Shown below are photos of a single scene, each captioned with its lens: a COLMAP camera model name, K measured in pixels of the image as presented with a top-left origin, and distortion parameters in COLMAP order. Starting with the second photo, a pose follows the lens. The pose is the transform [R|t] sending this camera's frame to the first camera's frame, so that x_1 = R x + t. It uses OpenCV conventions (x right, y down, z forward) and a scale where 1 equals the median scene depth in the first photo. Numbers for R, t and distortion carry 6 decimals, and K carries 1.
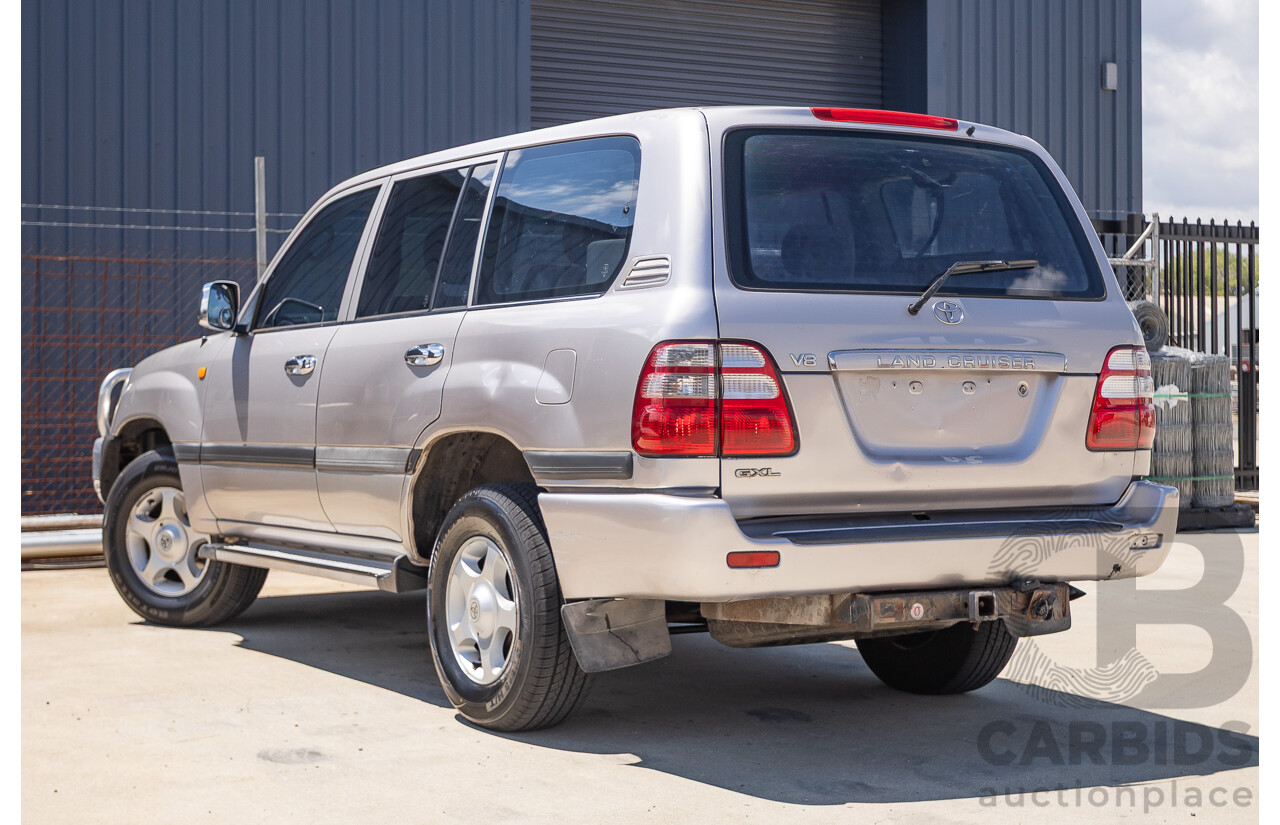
lens RADIAL K [[2255.9, 0, 640.0], [0, 2255.9, 412.5], [0, 0, 1]] dist [-0.039025, 0.010139]
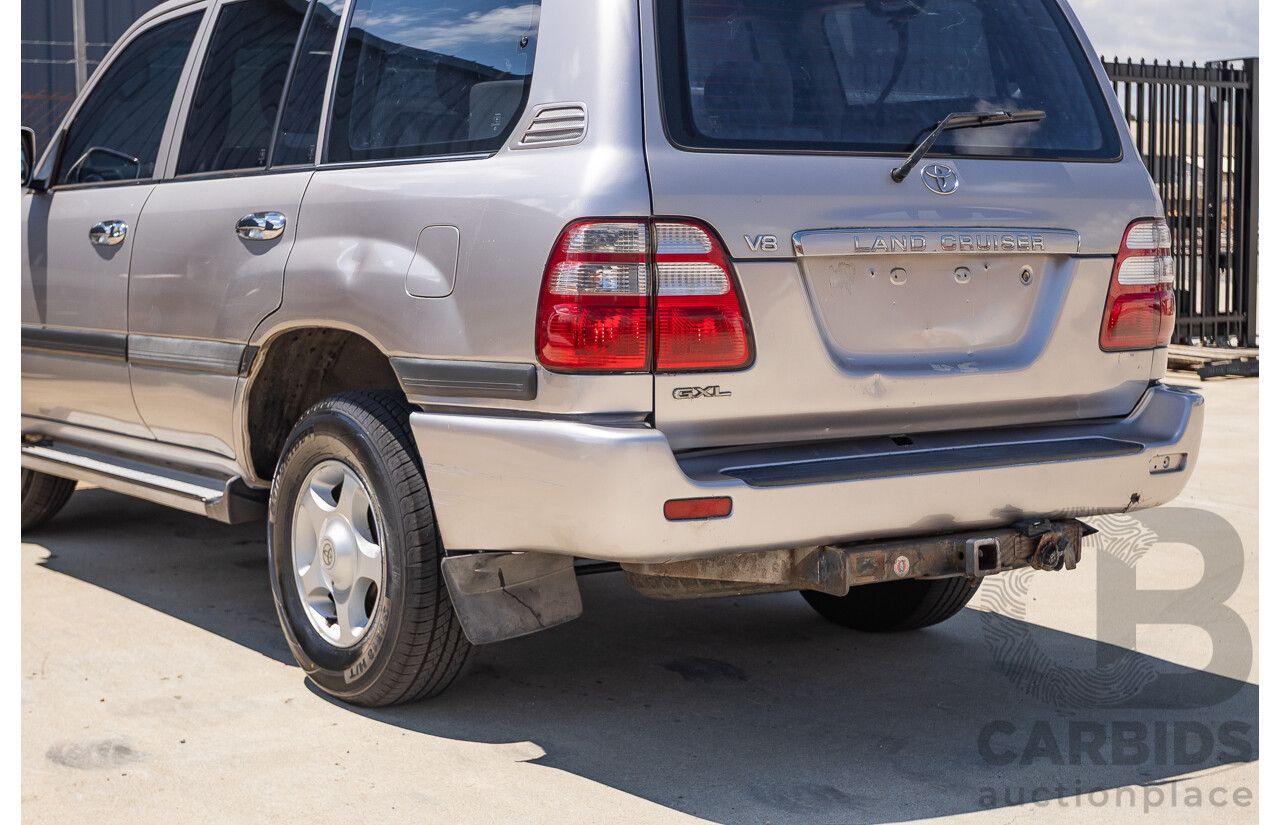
lens RADIAL K [[2156.9, 0, 640.0], [0, 2156.9, 412.5], [0, 0, 1]] dist [-0.040320, 0.087355]
pose [[0.997369, -0.004657, 0.072338, -0.019044], [-0.001179, 0.996759, 0.080436, -0.022404], [-0.072479, -0.080310, 0.994131, 0.248959]]
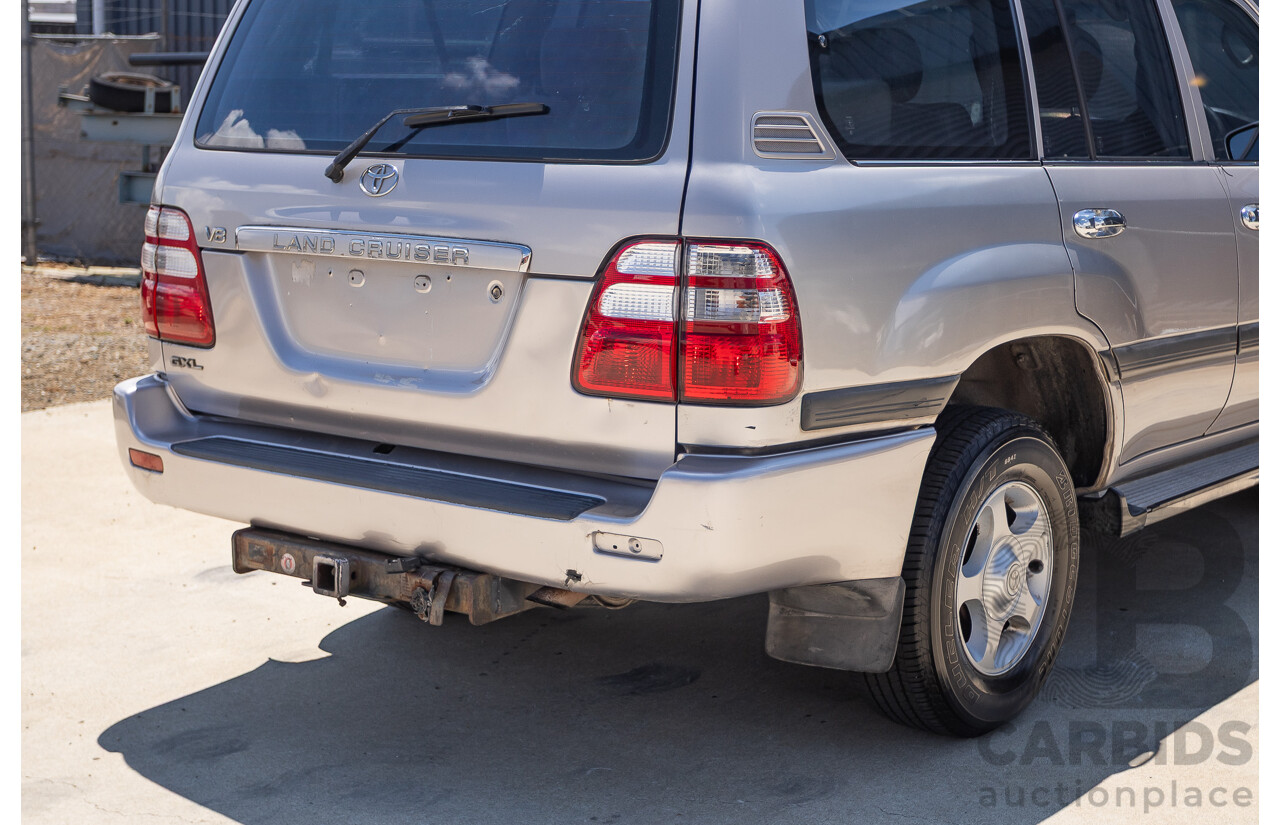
lens RADIAL K [[2156.9, 0, 640.0], [0, 2156.9, 412.5], [0, 0, 1]] dist [-0.040320, 0.087355]
pose [[0.334414, 0.141533, -0.931738, 0.785345], [-0.016845, 0.989399, 0.144245, -0.068016], [0.942276, -0.032542, 0.333253, 0.796383]]
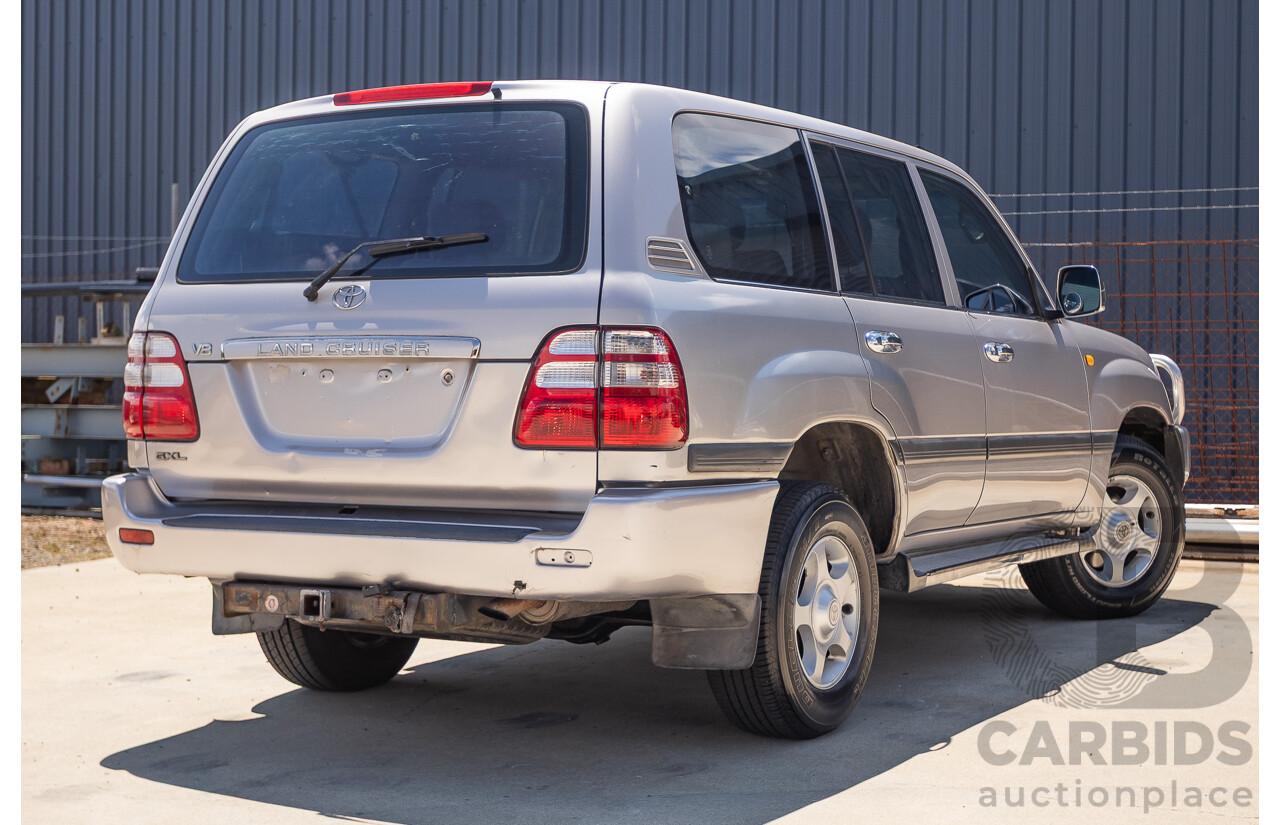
lens RADIAL K [[2255.9, 0, 640.0], [0, 2255.9, 412.5], [0, 0, 1]] dist [-0.039025, 0.010139]
pose [[0.466802, 0.014140, -0.884249, 0.978351], [-0.007209, 0.999900, 0.012183, -0.007582], [0.884333, 0.000688, 0.466857, 0.627492]]
